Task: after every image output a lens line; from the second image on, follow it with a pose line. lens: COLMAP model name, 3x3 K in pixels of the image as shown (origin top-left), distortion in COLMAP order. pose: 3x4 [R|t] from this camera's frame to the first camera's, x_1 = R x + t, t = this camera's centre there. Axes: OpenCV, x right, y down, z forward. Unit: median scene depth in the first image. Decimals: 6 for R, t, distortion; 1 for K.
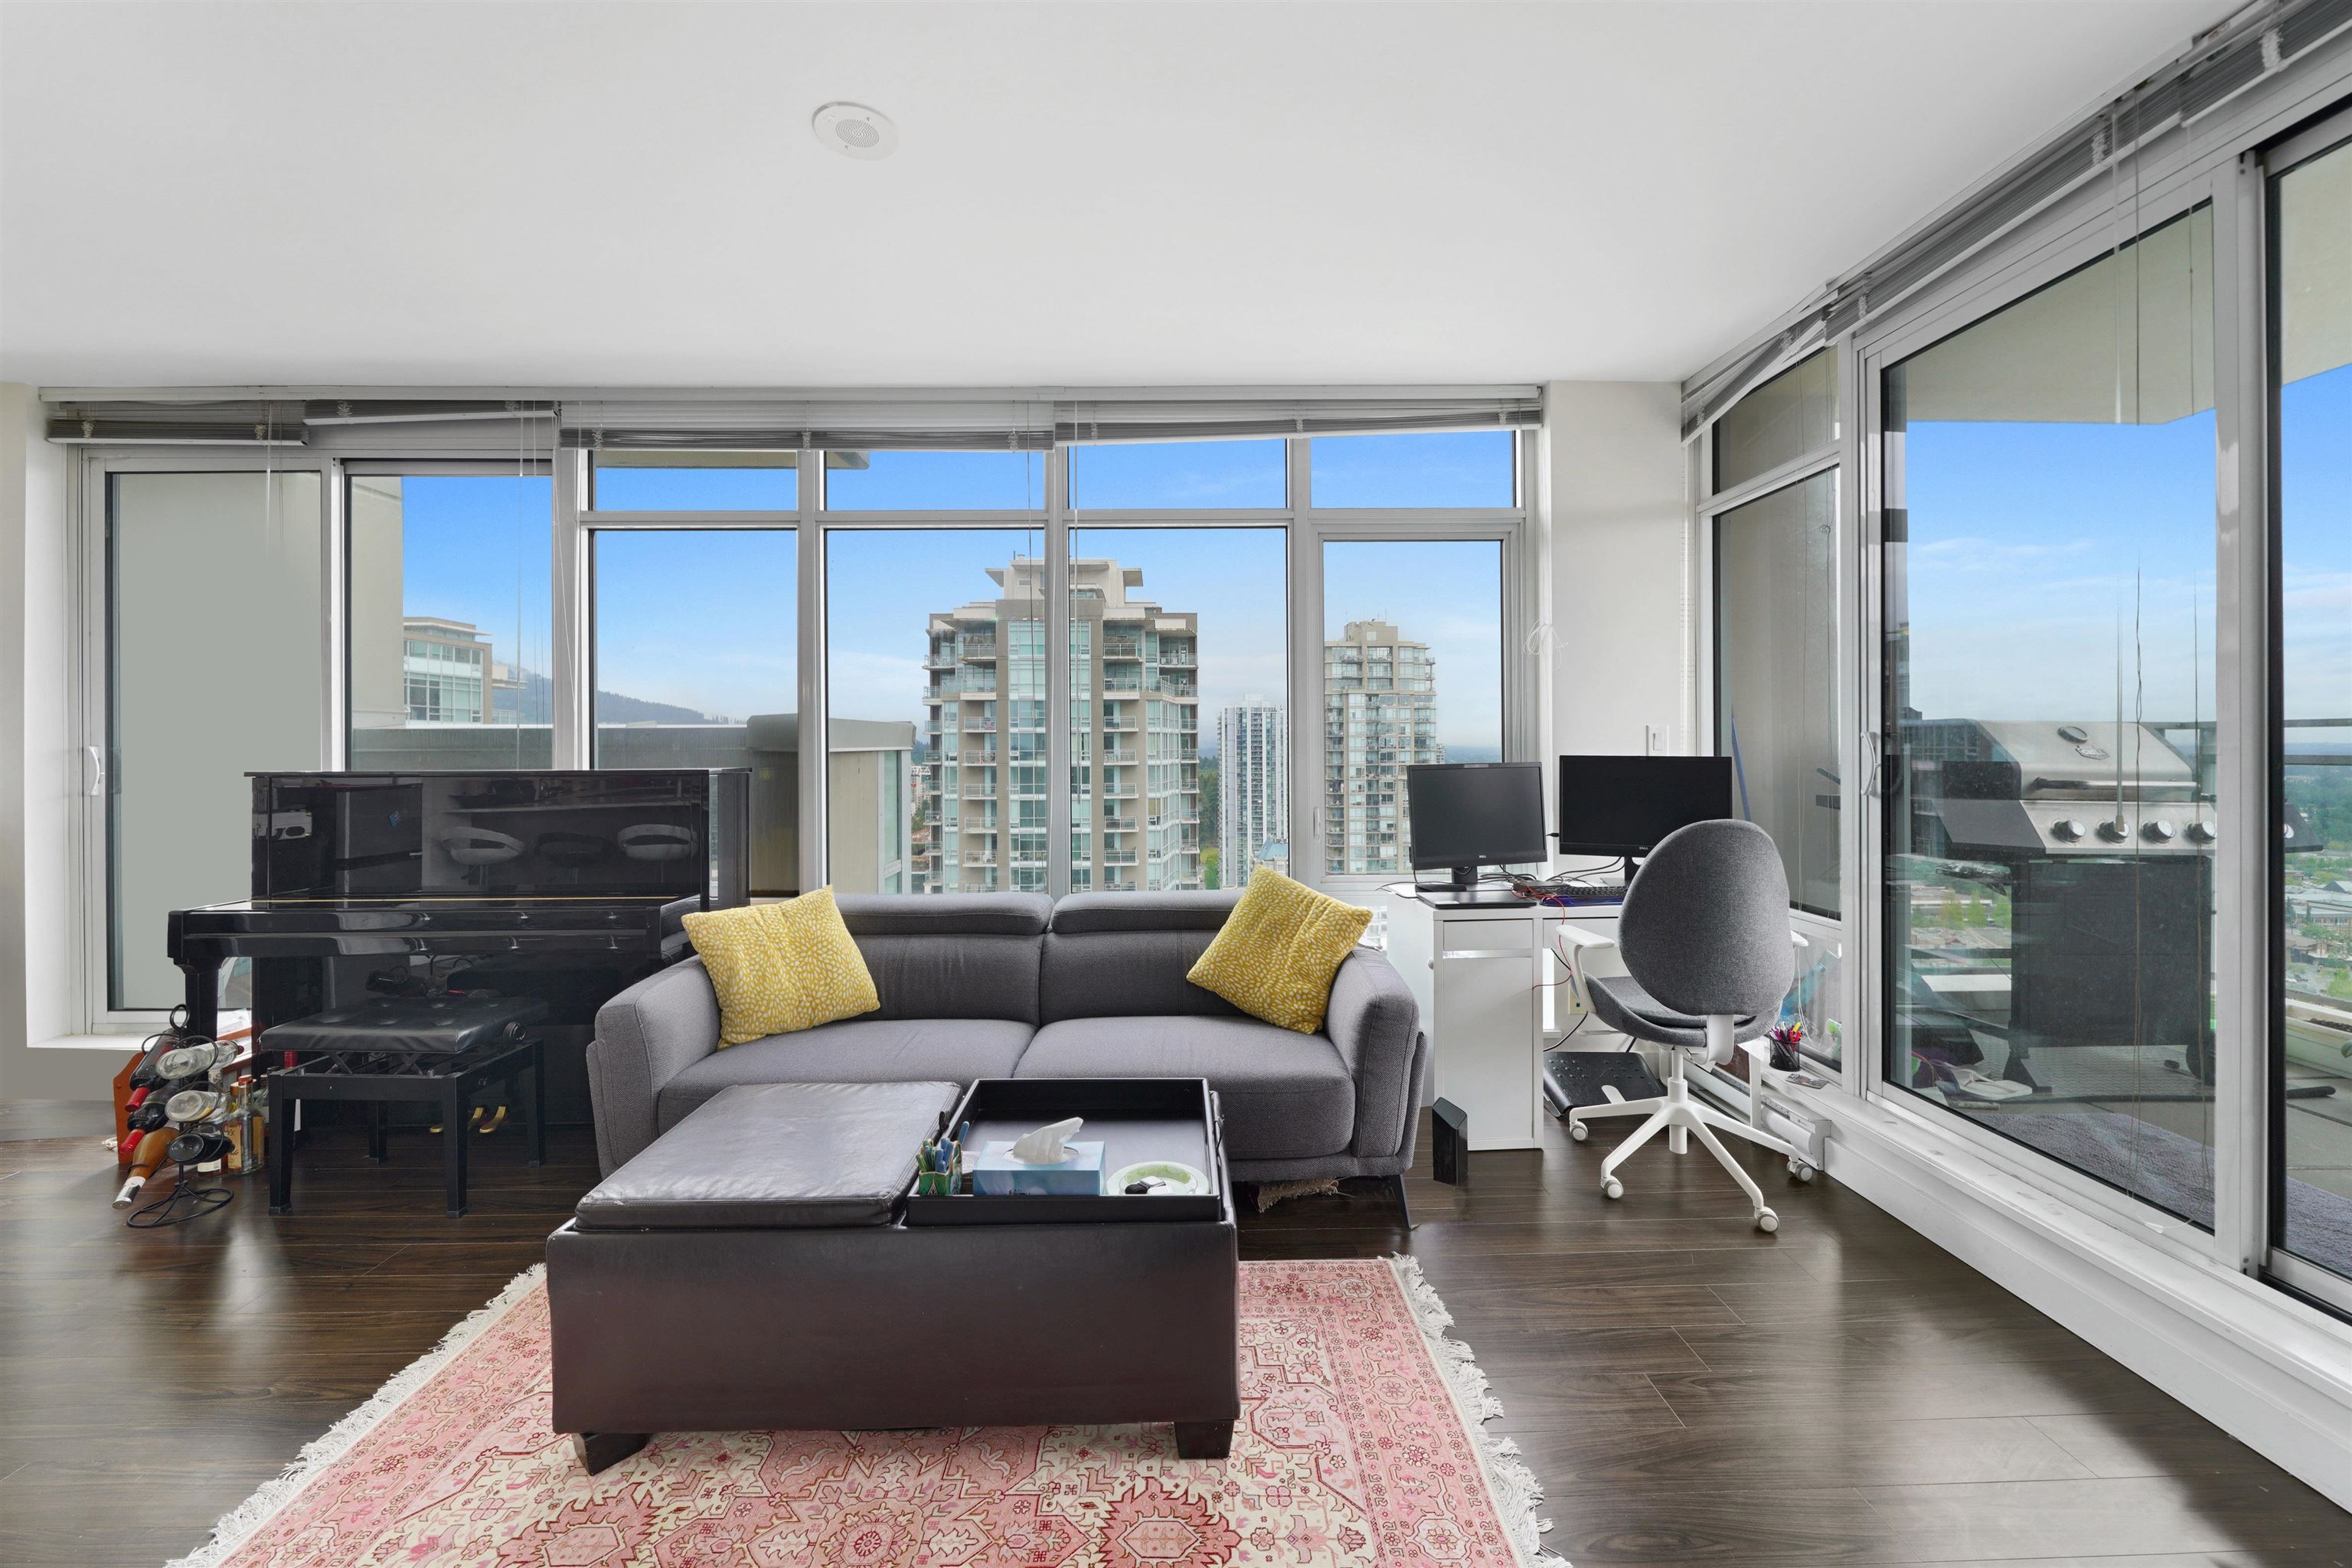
lens RADIAL K [[887.7, 0, 1180.4], [0, 887.7, 745.7], [0, 0, 1]] dist [-0.002972, -0.000473]
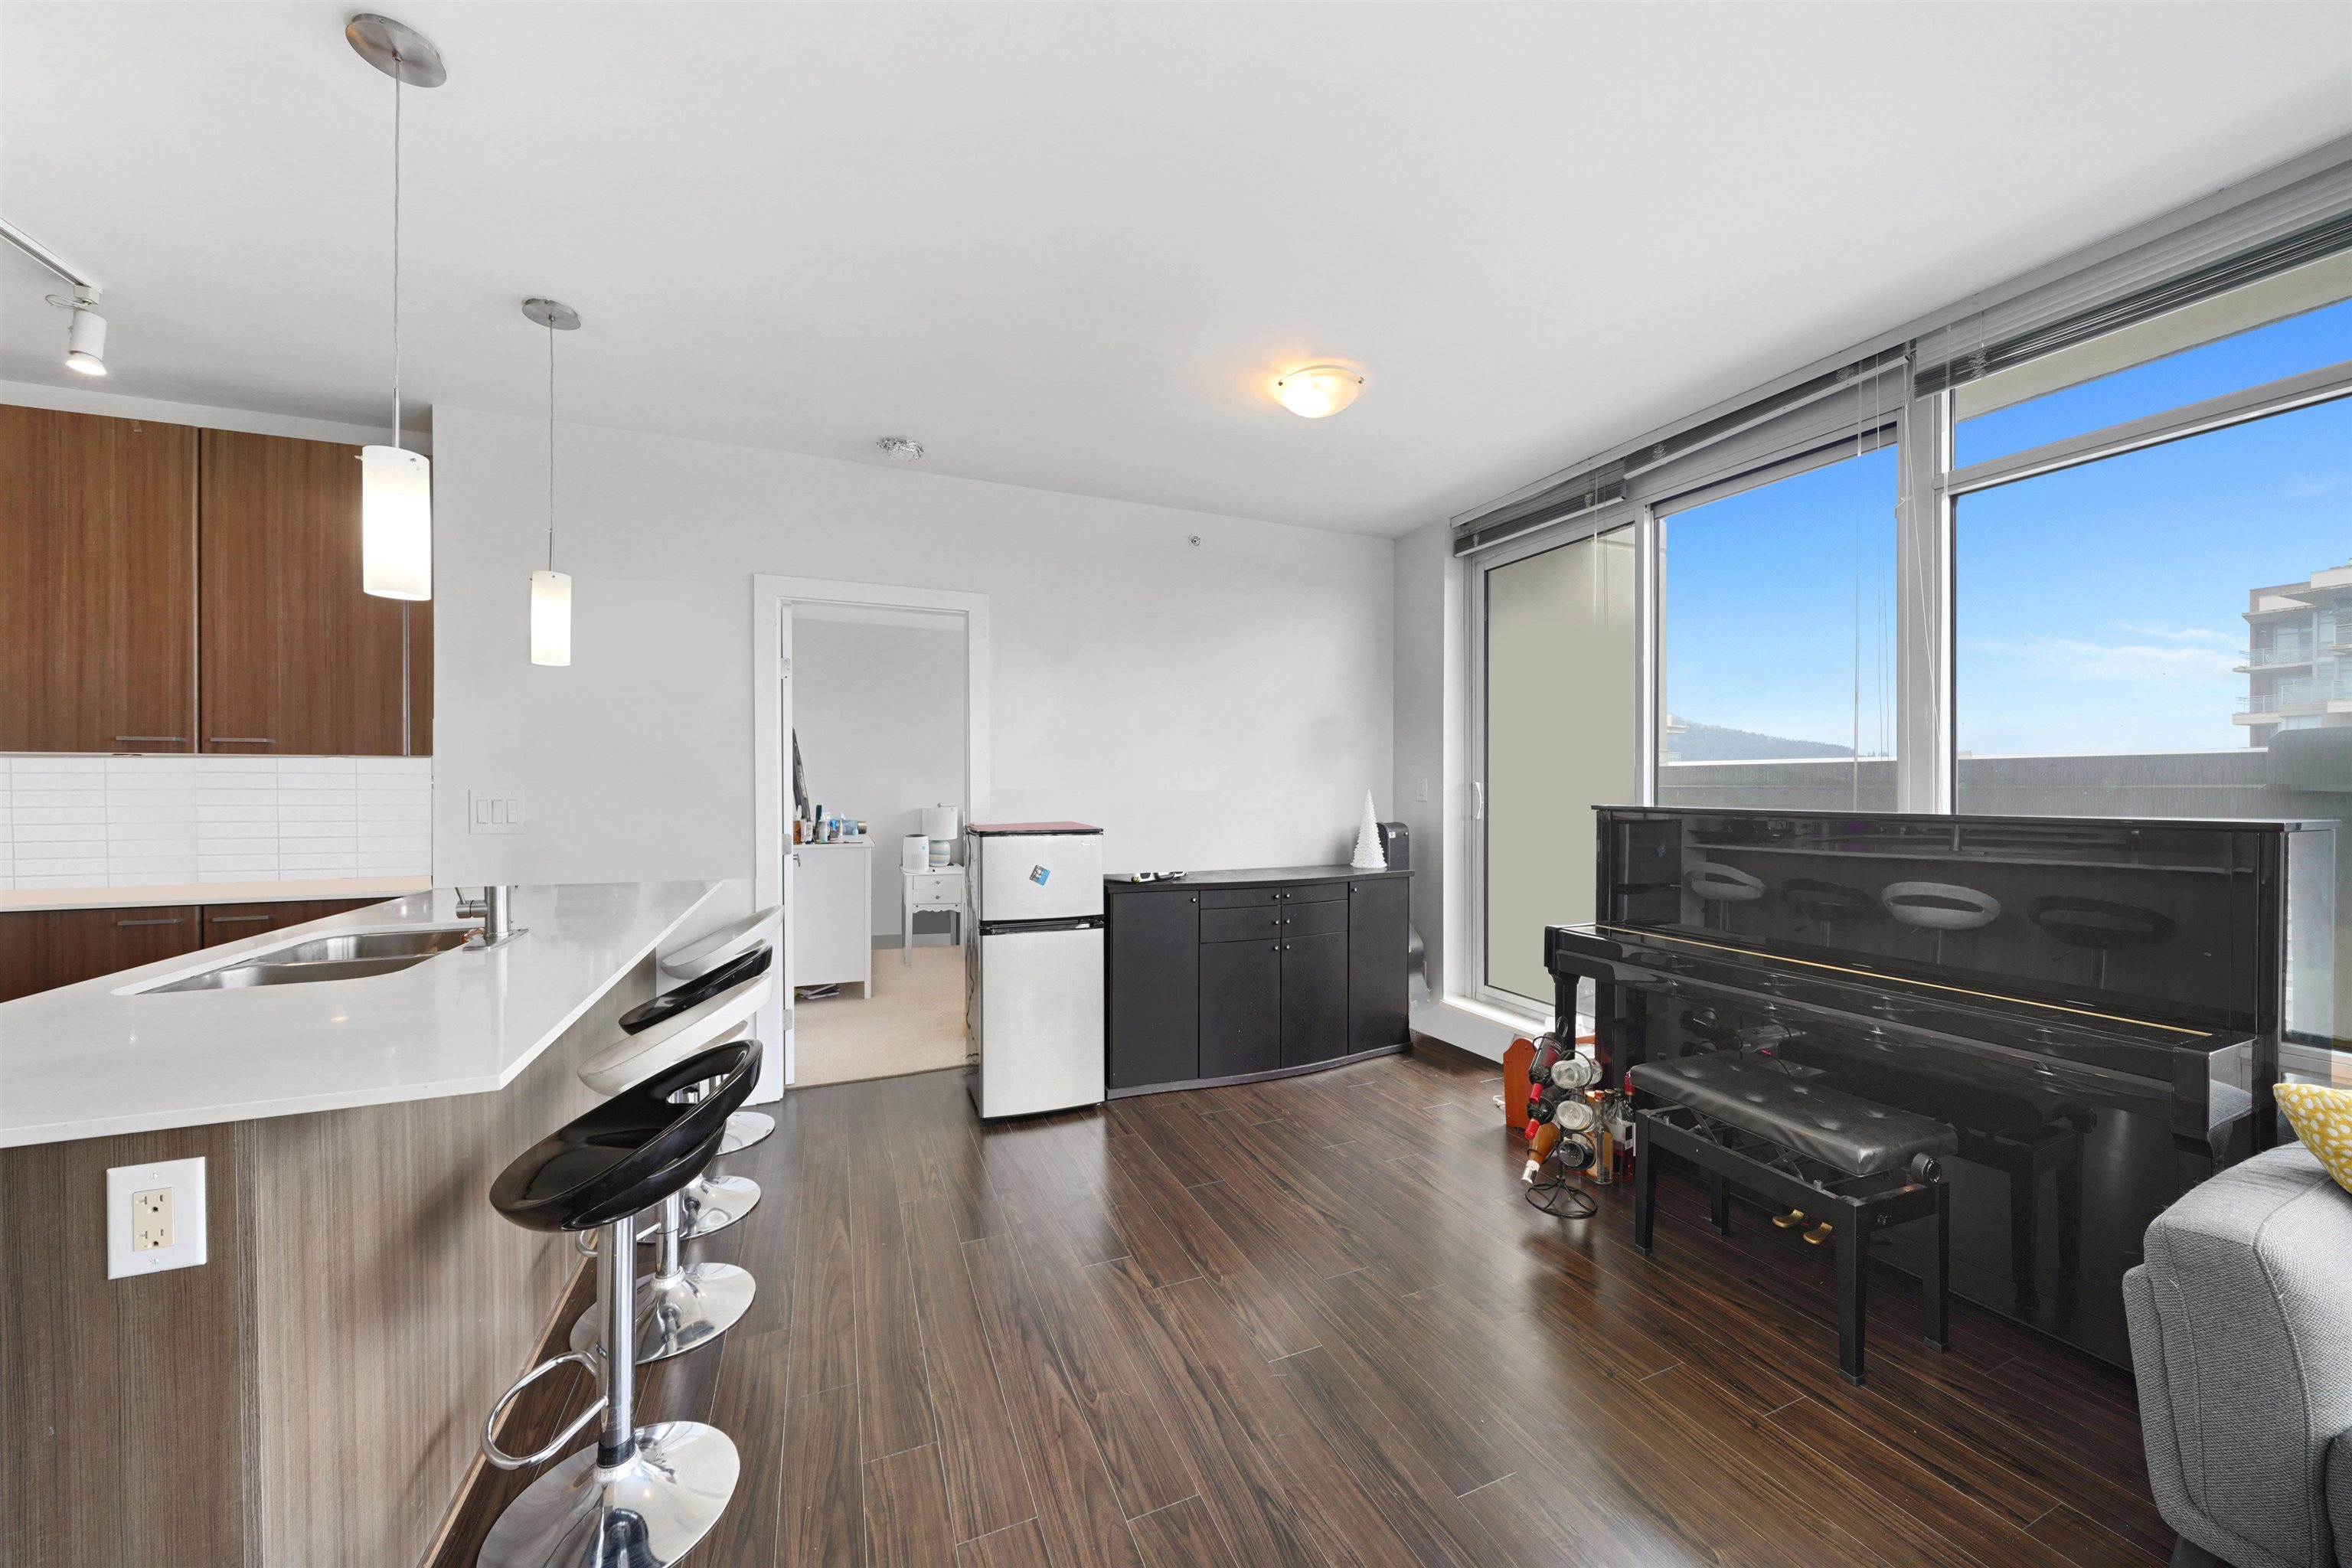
lens RADIAL K [[813.1, 0, 1163.2], [0, 813.1, 788.0], [0, 0, 1]] dist [-0.005095, 0.000024]
pose [[0.364025, 0.007762, -0.931357, -0.157913], [-0.002380, 0.999970, 0.007403, 0.000944], [0.931386, -0.000478, 0.364032, 0.071948]]
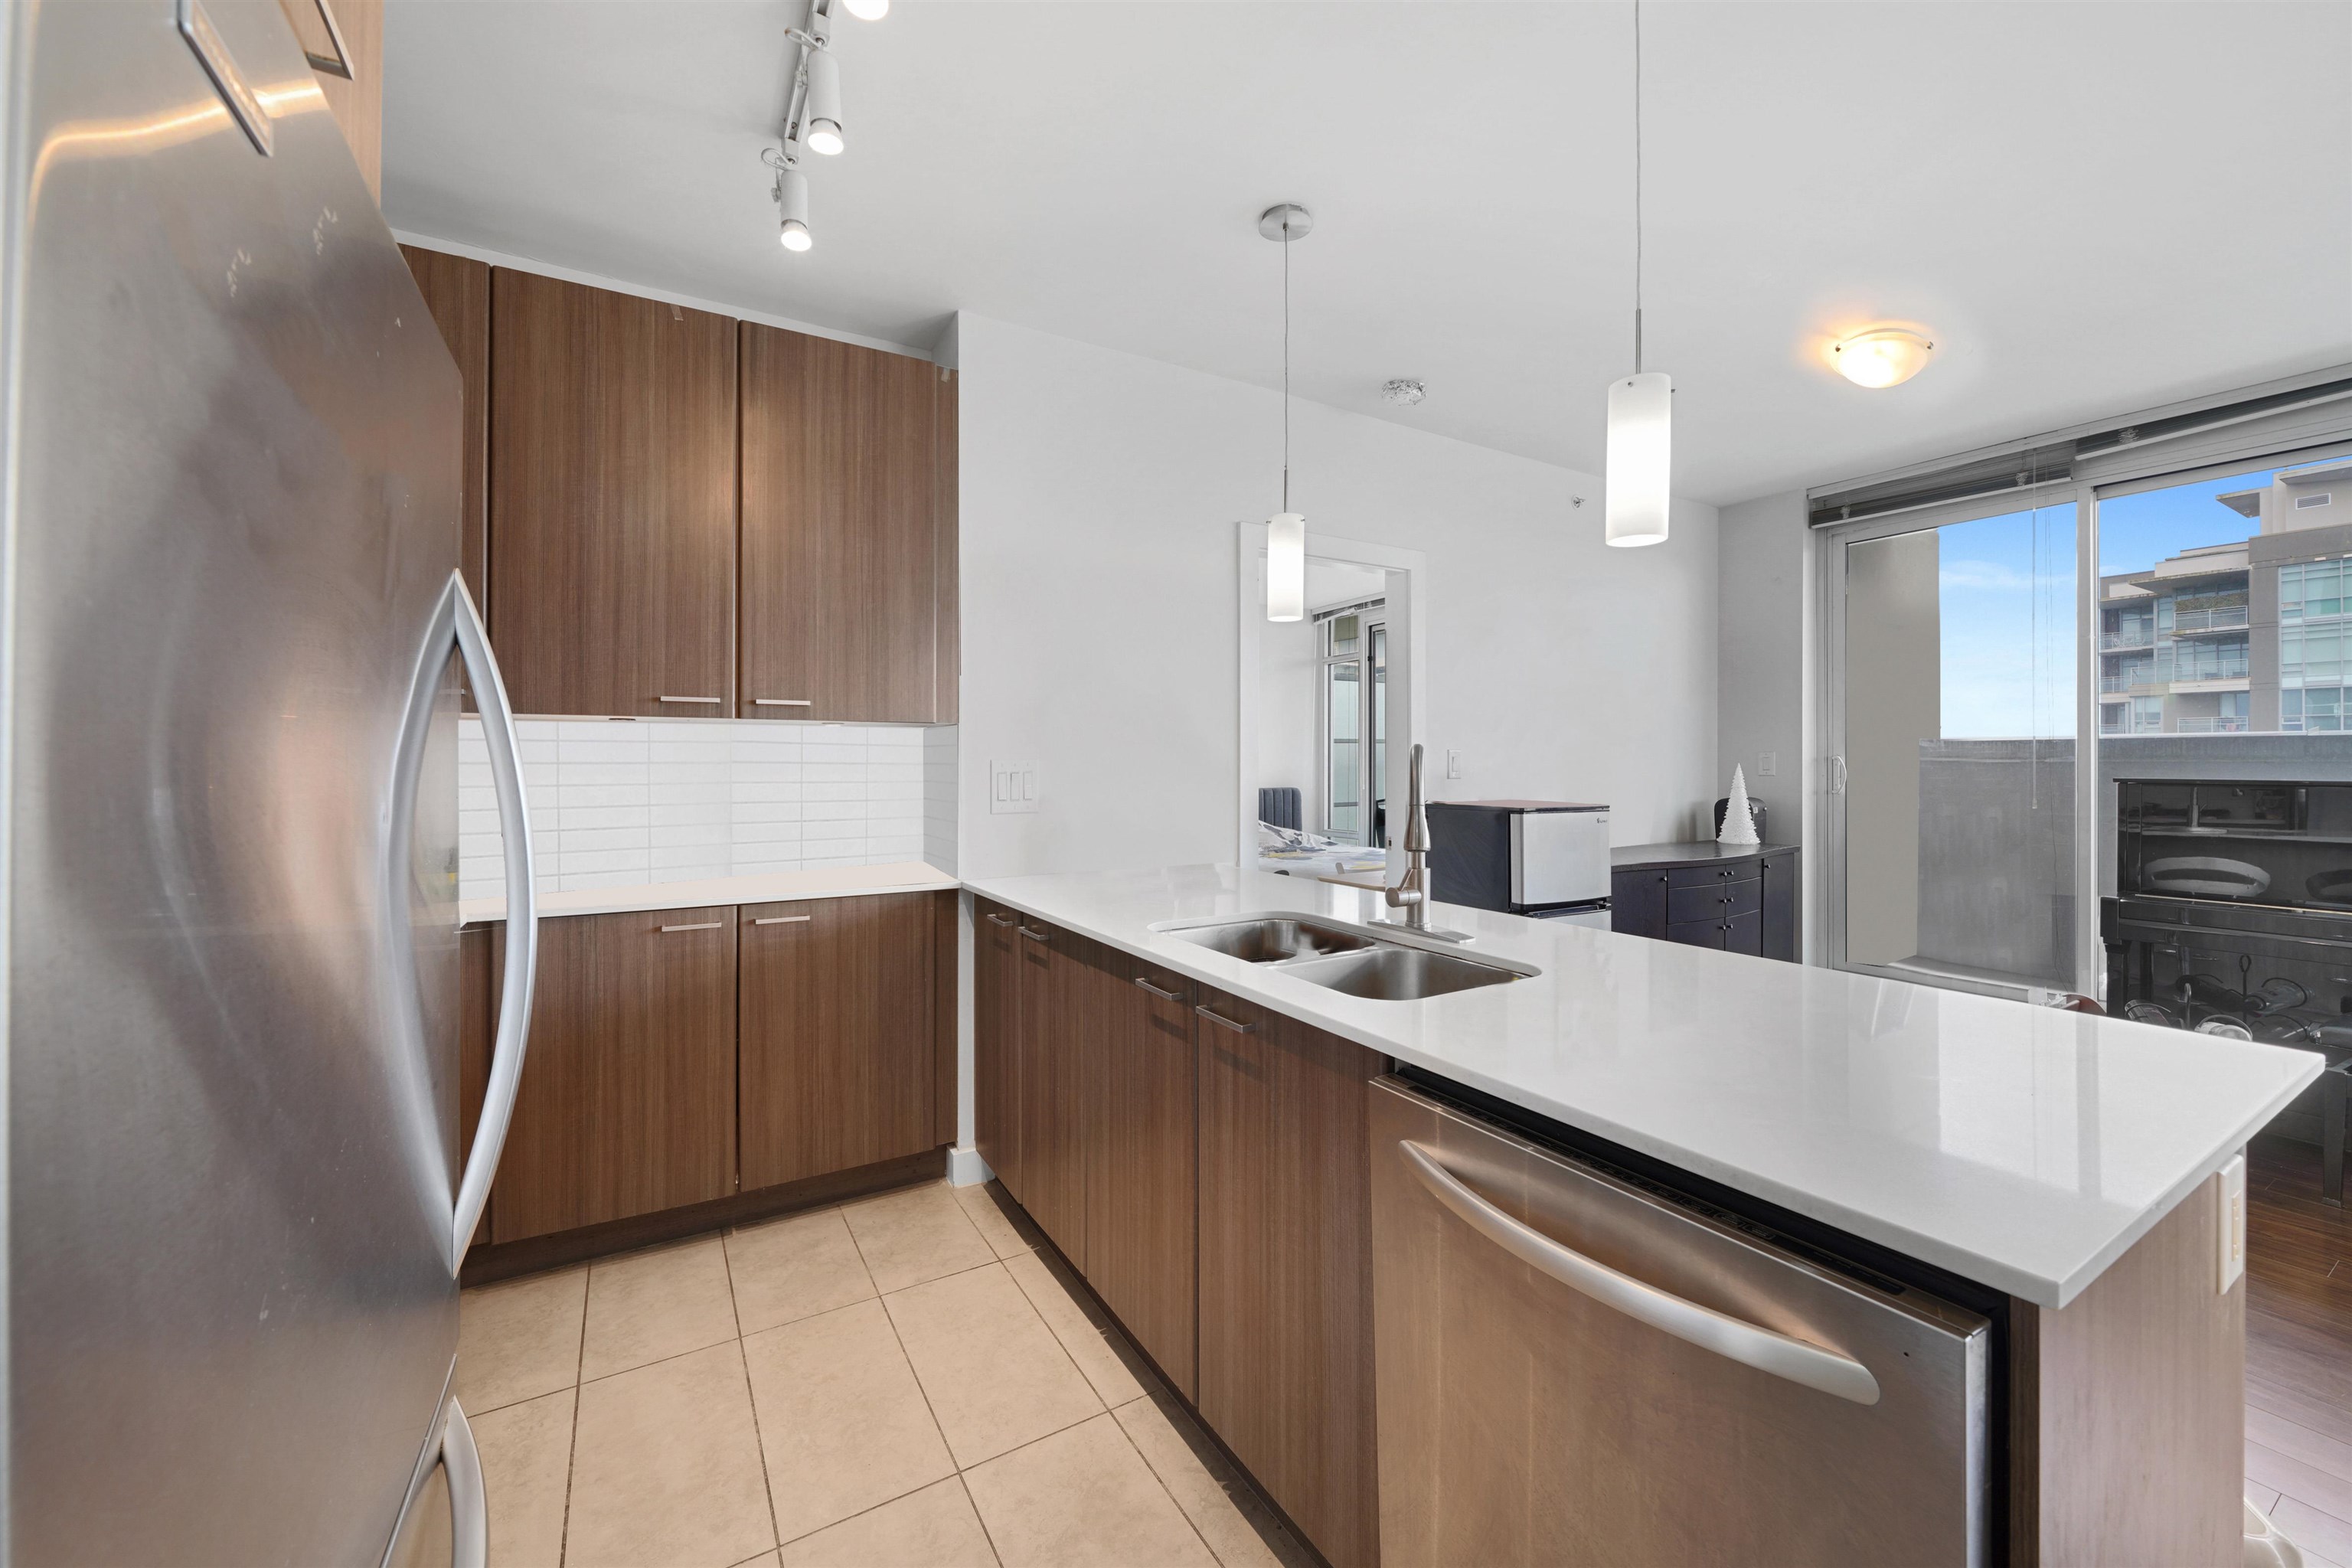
lens RADIAL K [[887.5, 0, 1156.7], [0, 887.5, 755.8], [0, 0, 1]] dist [-0.000872, -0.000291]
pose [[0.483801, 0.000445, -0.875178, -0.328145], [-0.003345, 0.999994, -0.001341, 0.002953], [0.875172, 0.003576, 0.483800, -0.291856]]
